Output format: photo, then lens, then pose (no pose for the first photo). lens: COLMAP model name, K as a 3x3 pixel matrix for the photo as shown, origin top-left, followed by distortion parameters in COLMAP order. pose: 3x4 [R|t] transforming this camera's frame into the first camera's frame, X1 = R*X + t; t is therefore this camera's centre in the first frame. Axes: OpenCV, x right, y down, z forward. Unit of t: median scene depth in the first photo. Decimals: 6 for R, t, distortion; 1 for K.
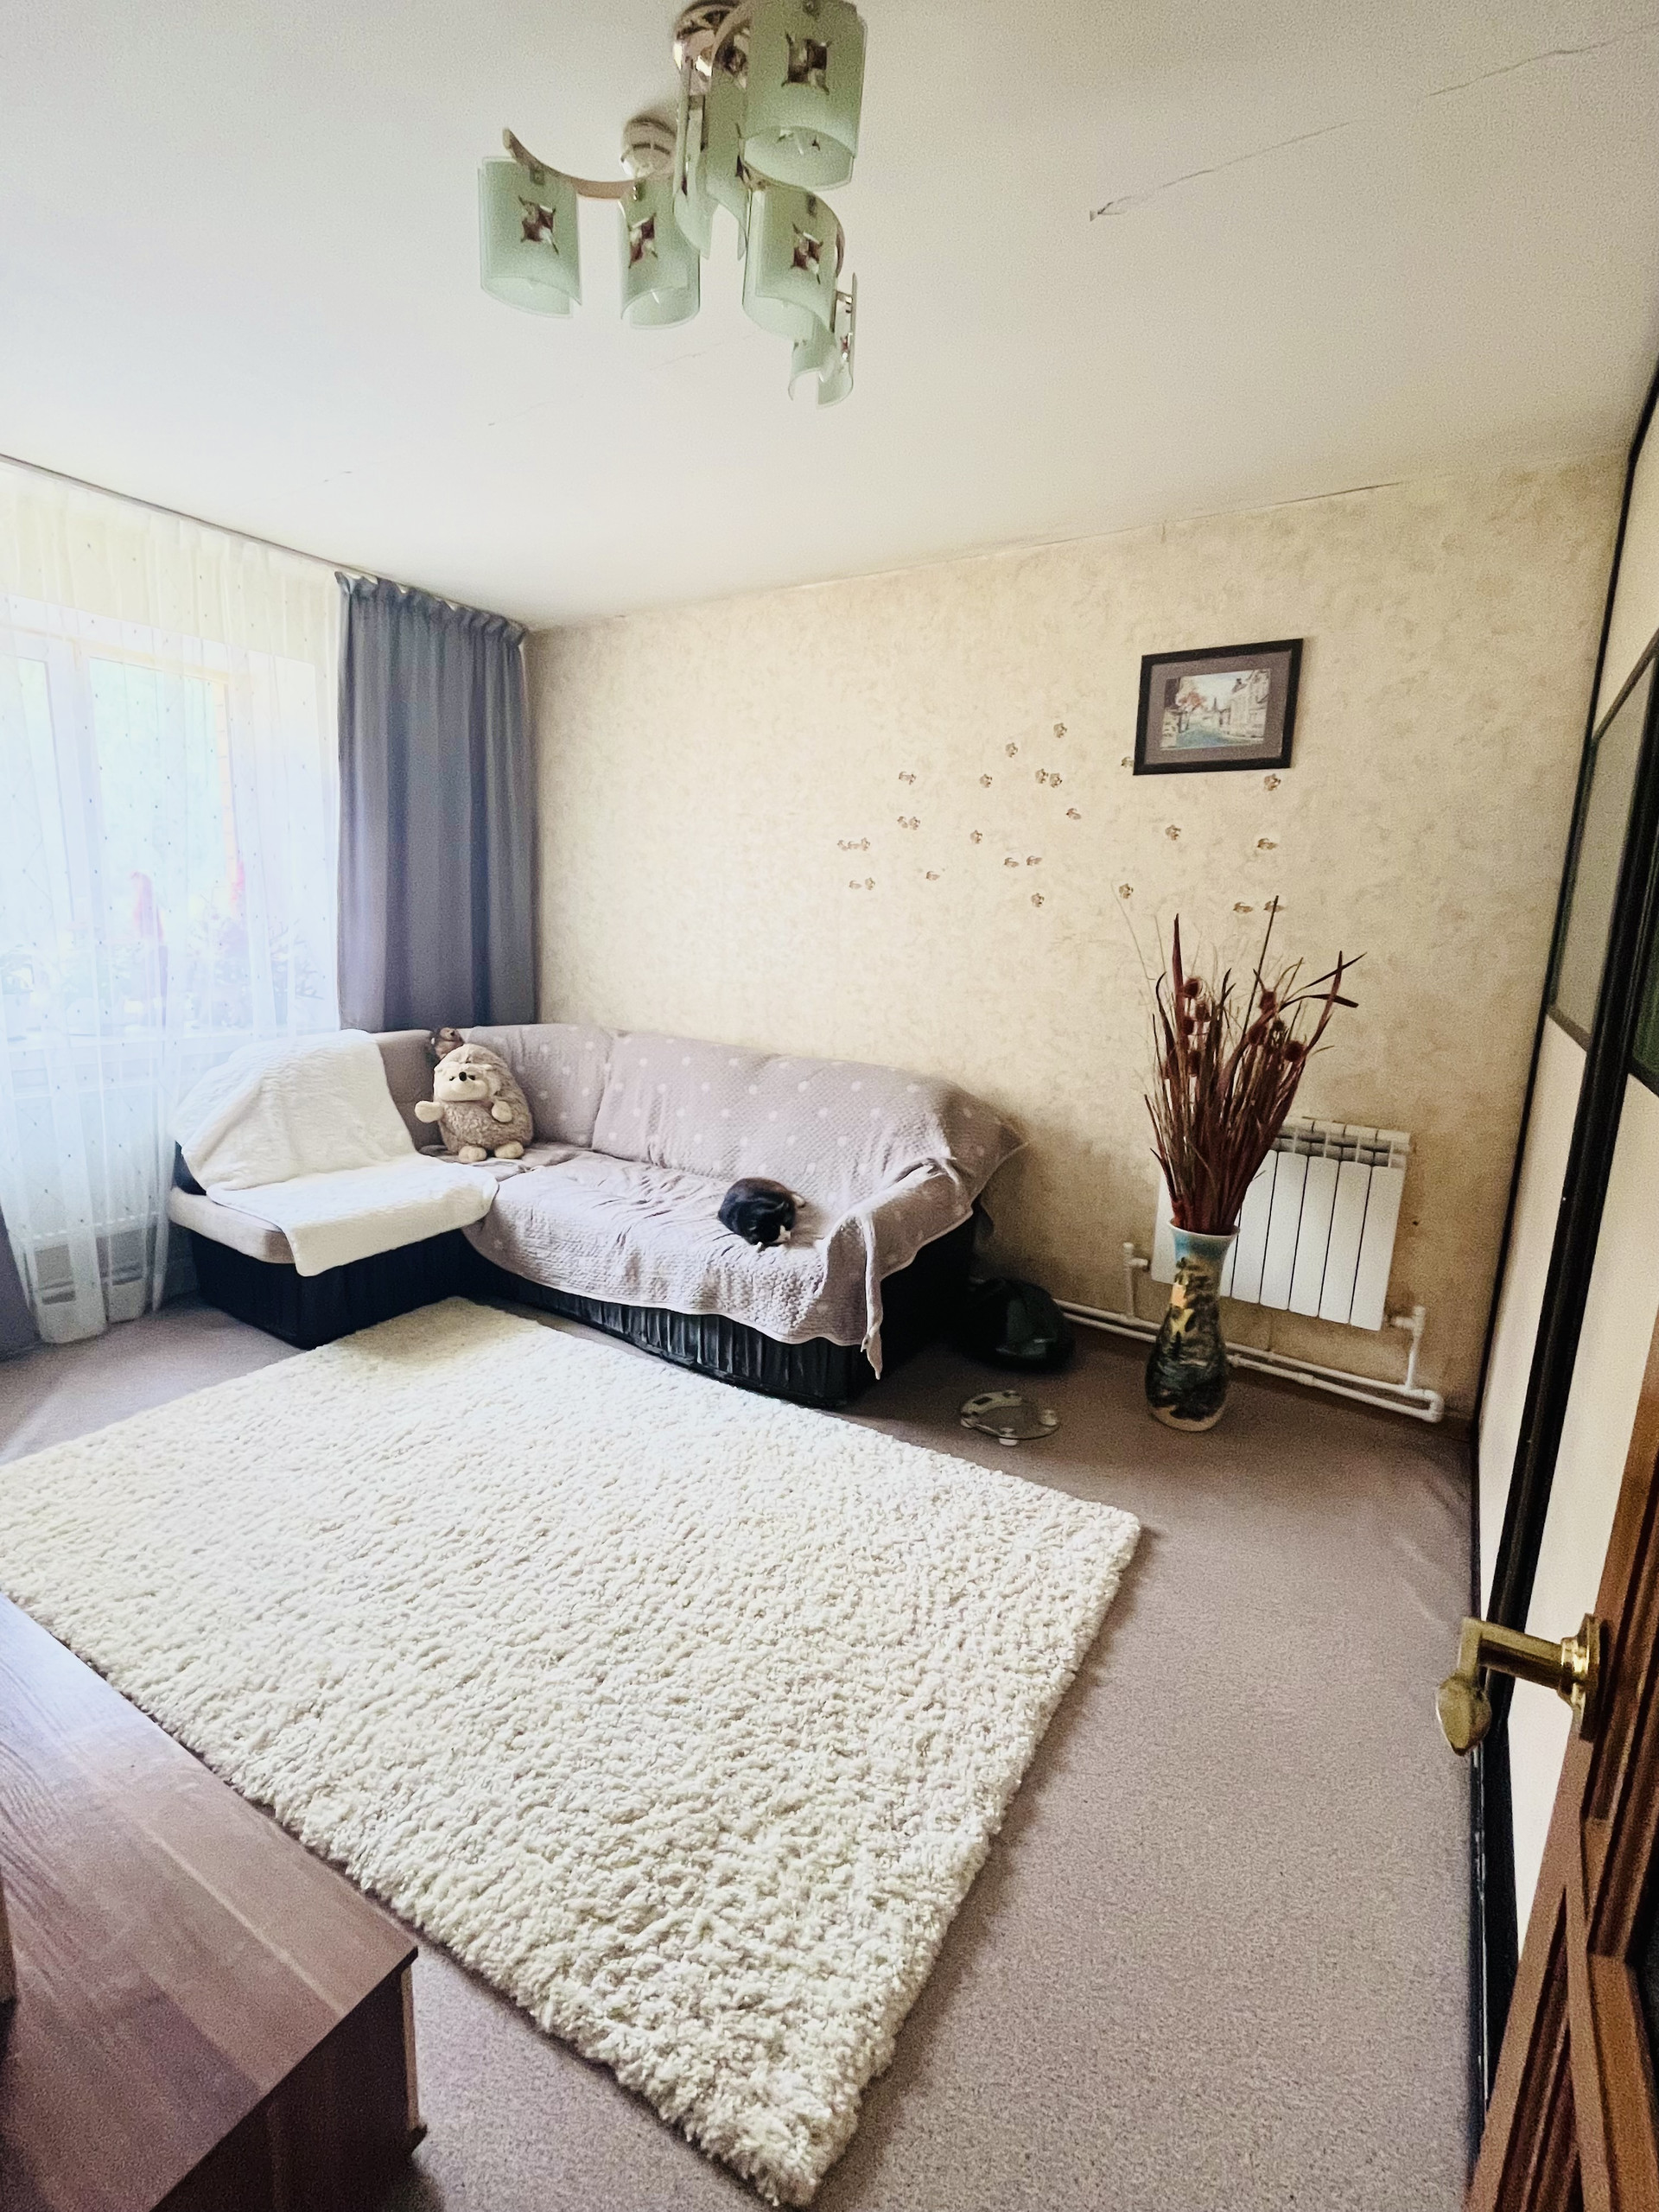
lens RADIAL K [[996.3, 0, 823.6], [0, 996.3, 1098.7], [0, 0, 1]] dist [-0.001369, -0.000479]
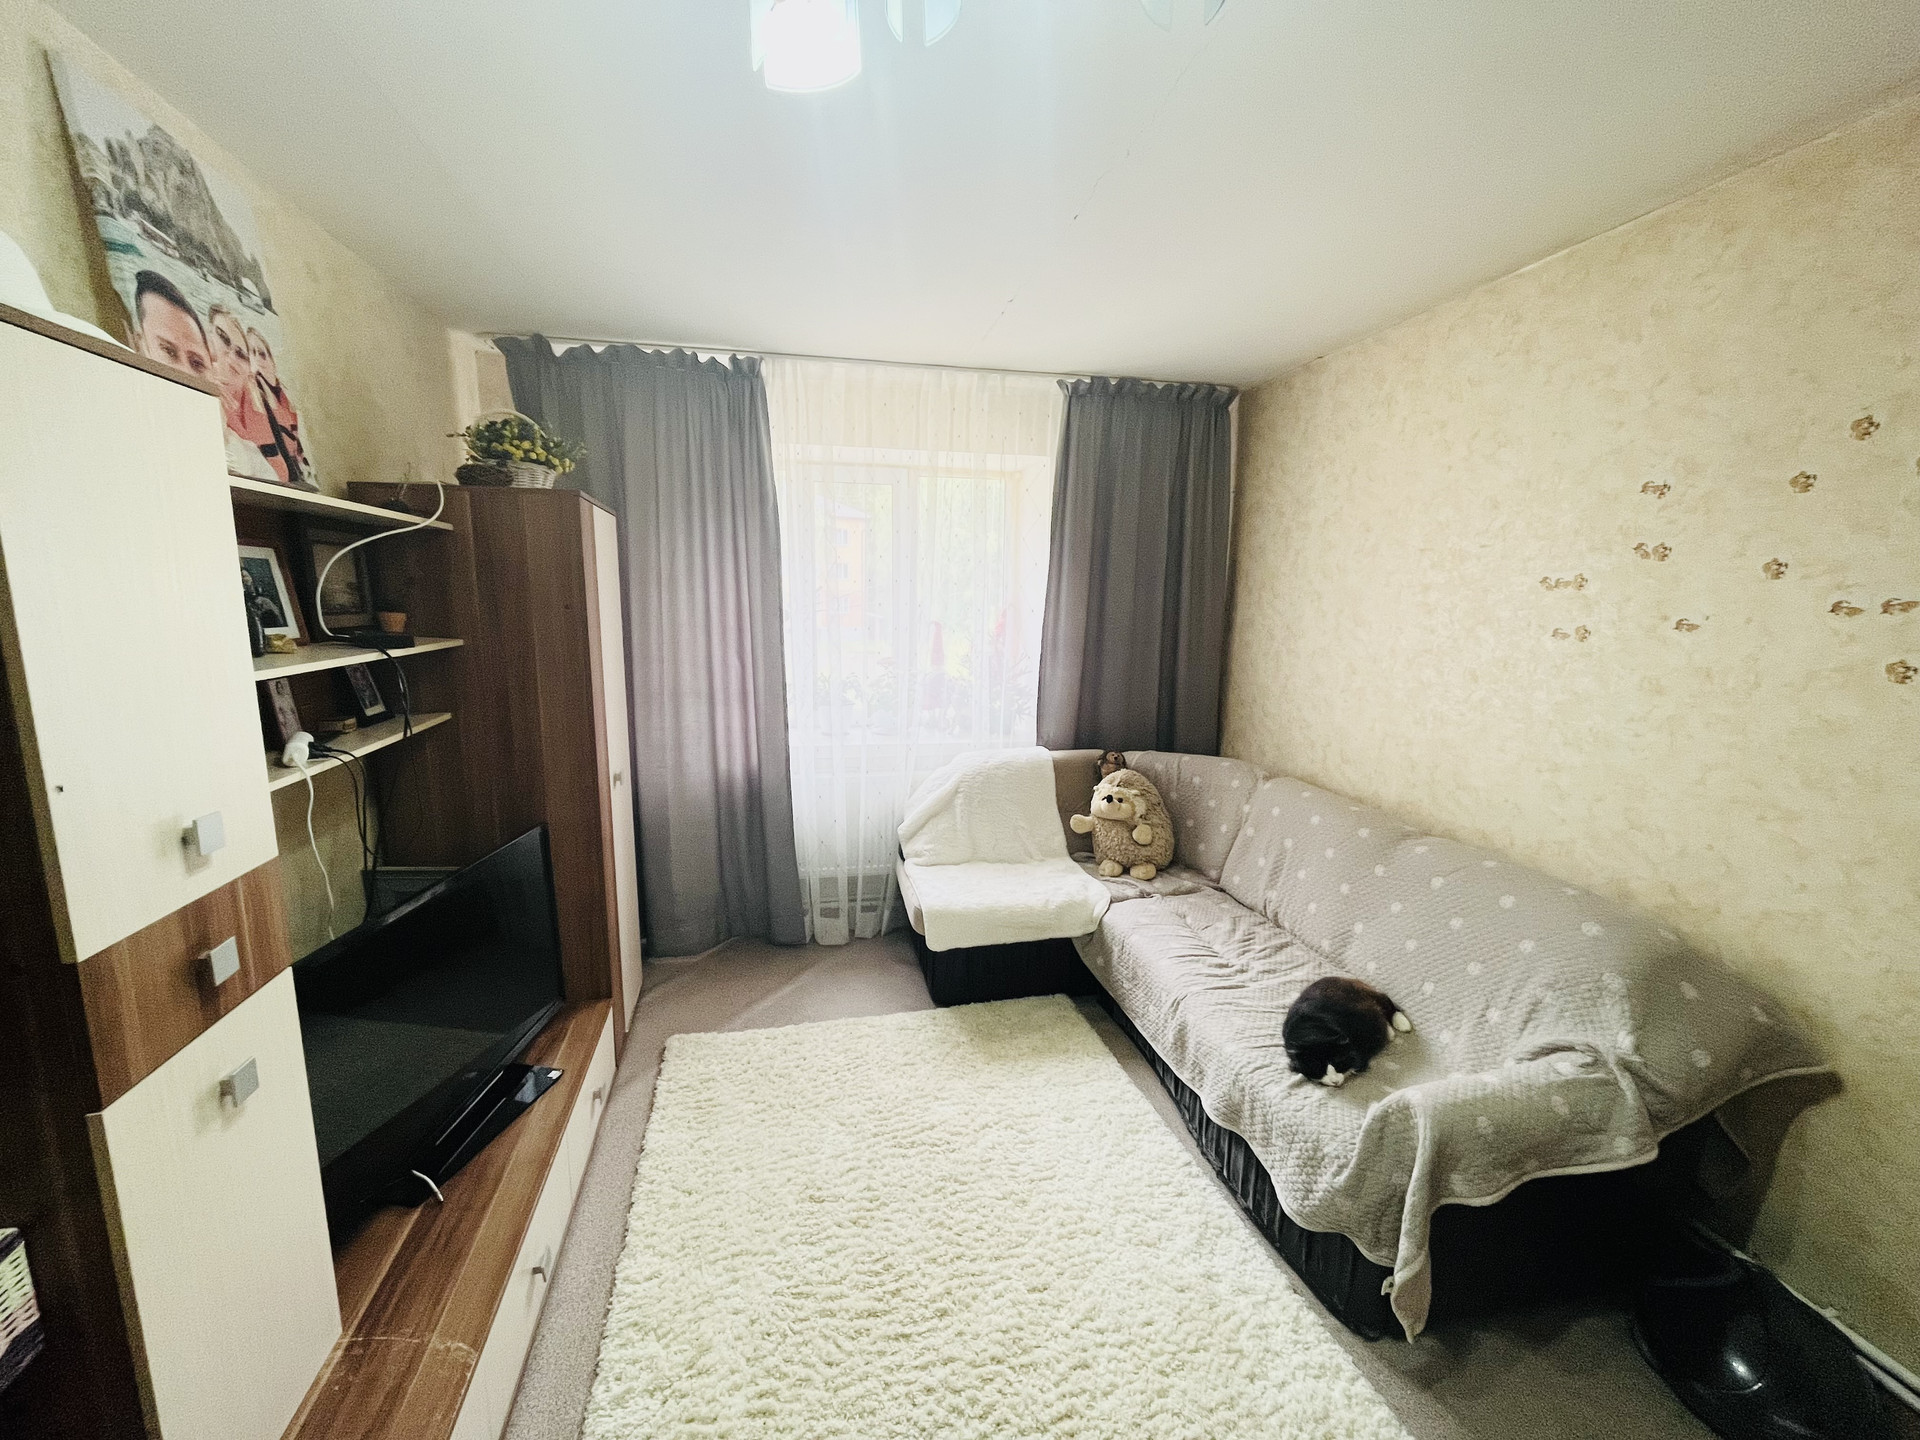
lens RADIAL K [[779.0, 0, 952.8], [0, 779.0, 725.1], [0, 0, 1]] dist [-0.001932, -0.000148]
pose [[0.700048, 0.090607, -0.708324, 0.146252], [-0.119816, 0.992759, 0.008576, -0.101717], [0.703972, 0.078865, 0.705835, 0.272210]]
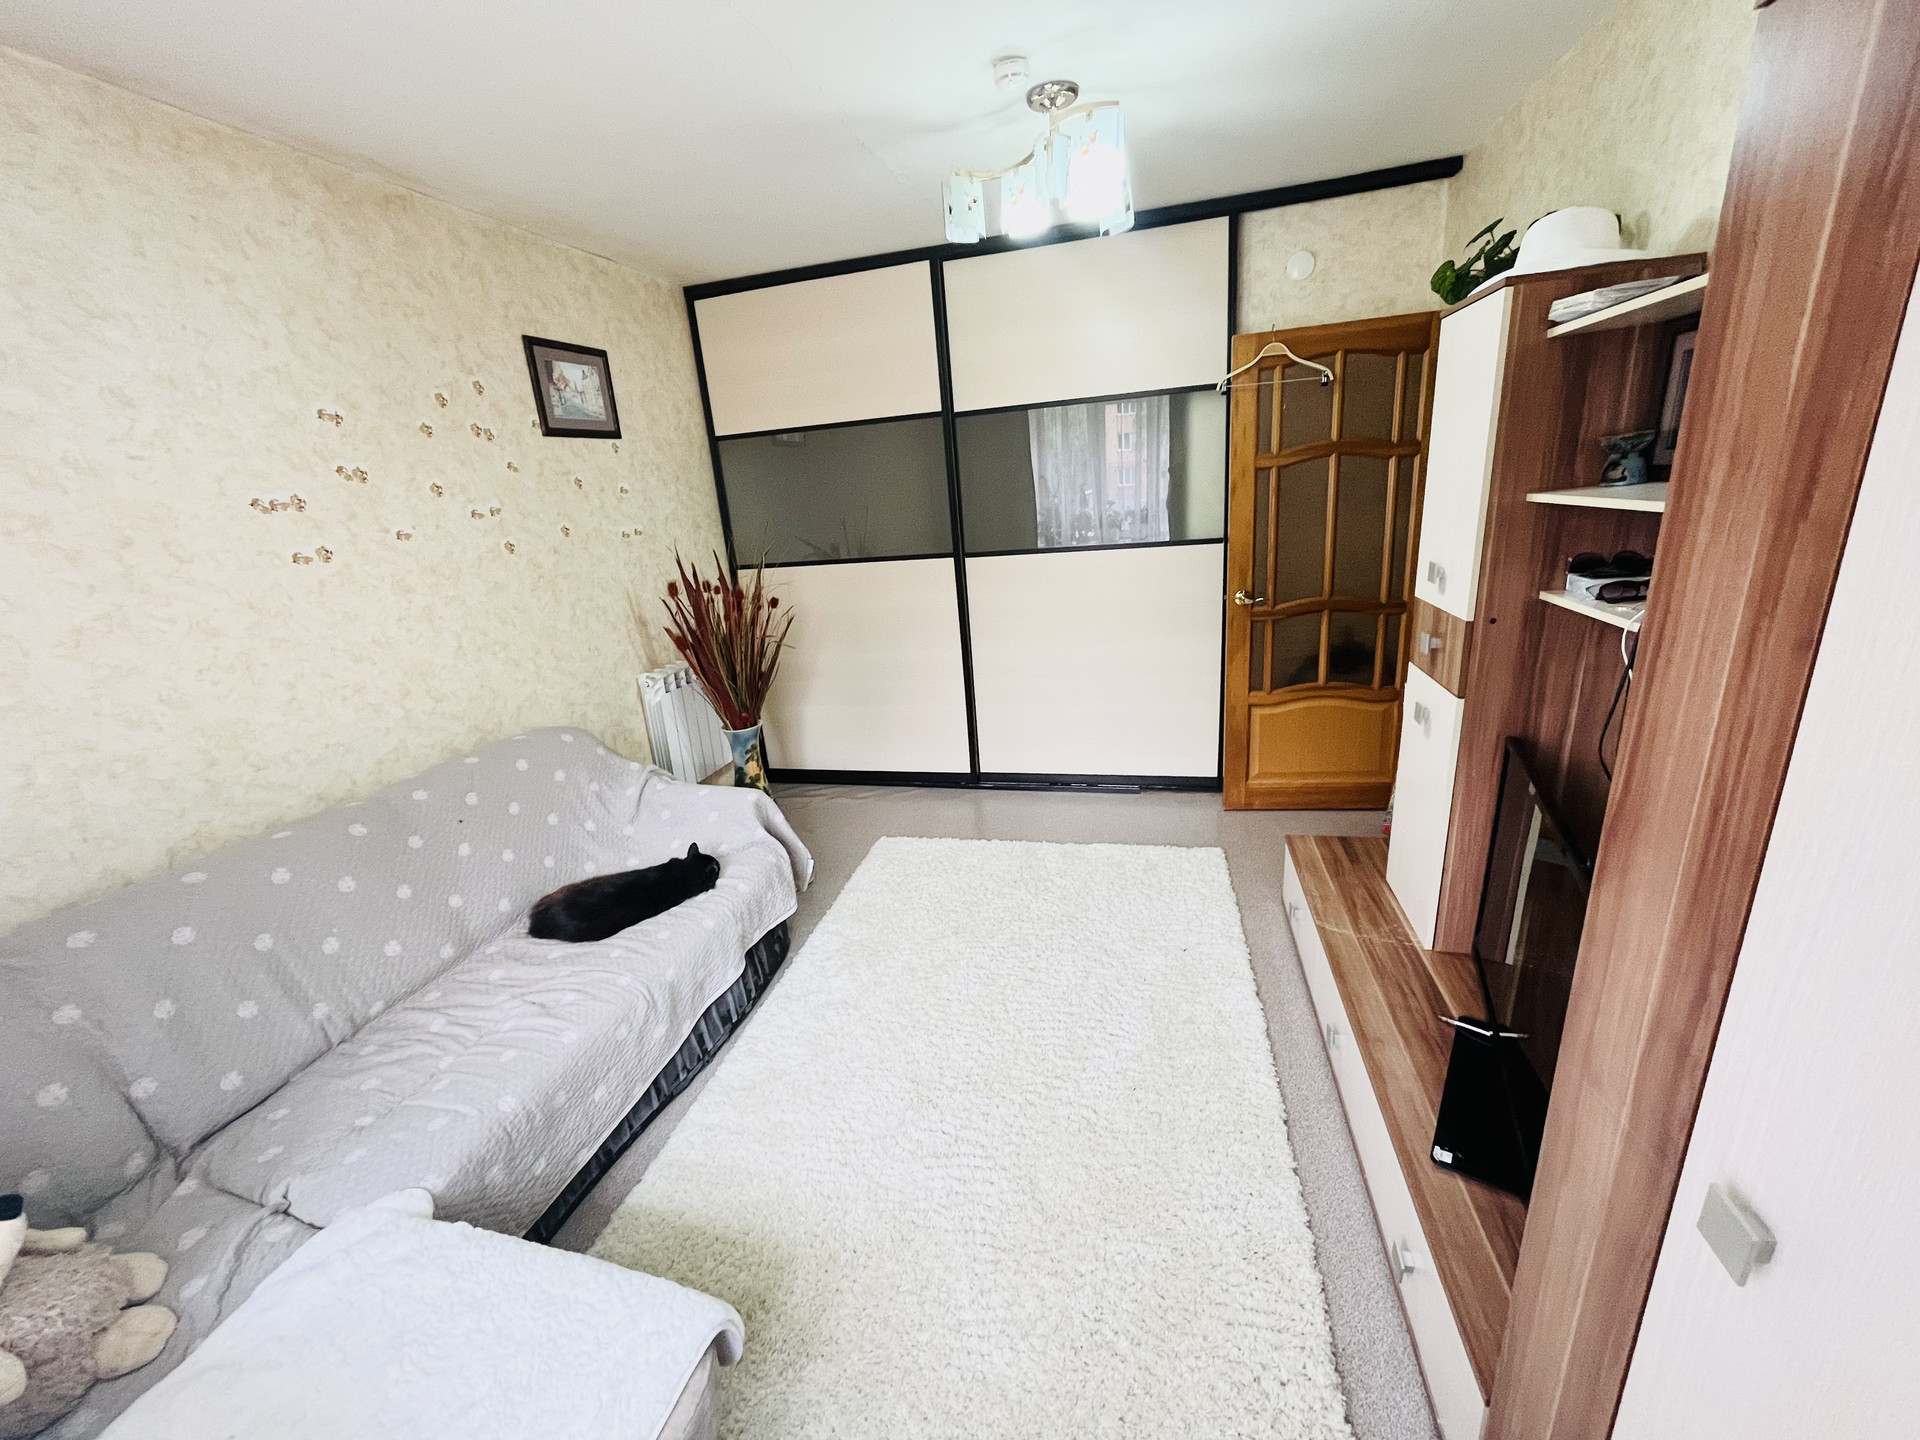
lens RADIAL K [[779.0, 0, 952.8], [0, 779.0, 725.1], [0, 0, 1]] dist [-0.001932, -0.000148]
pose [[-0.299517, -0.294848, 0.907389, -0.734544], [0.241693, 0.896581, 0.371115, -0.218278], [-0.922970, 0.330464, -0.197279, 0.766450]]
